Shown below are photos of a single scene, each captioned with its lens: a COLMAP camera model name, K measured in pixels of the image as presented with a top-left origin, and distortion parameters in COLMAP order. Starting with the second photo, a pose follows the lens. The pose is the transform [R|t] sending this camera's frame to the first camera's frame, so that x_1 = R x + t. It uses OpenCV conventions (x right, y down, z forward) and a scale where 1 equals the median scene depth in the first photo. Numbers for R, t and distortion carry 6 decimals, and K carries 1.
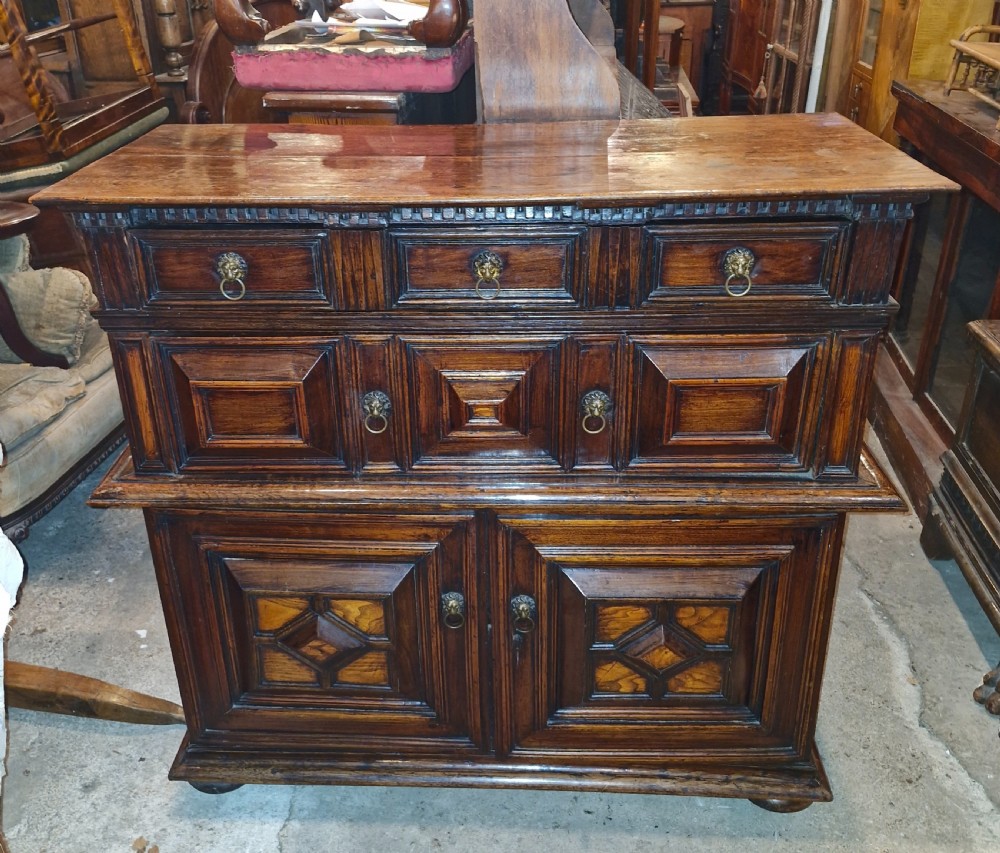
lens RADIAL K [[969.4, 0, 468.9], [0, 969.4, 408.1], [0, 0, 1]] dist [0.142941, -0.249330]
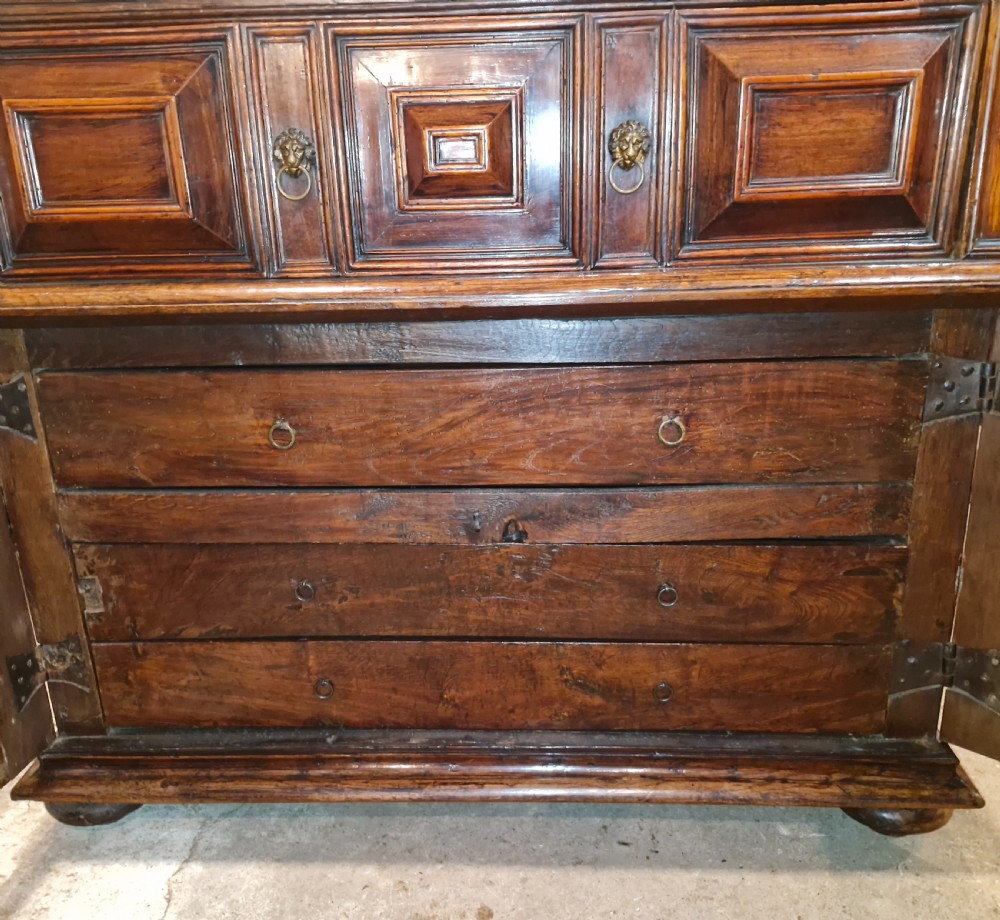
lens RADIAL K [[909.8, 0, 497.1], [0, 909.8, 496.7], [0, 0, 1]] dist [0.111066, -0.164290]
pose [[0.999892, -0.007120, 0.012864, 0.029282], [0.008610, 0.992775, -0.119680, 0.279440], [-0.011919, 0.119778, 0.992729, 0.377136]]
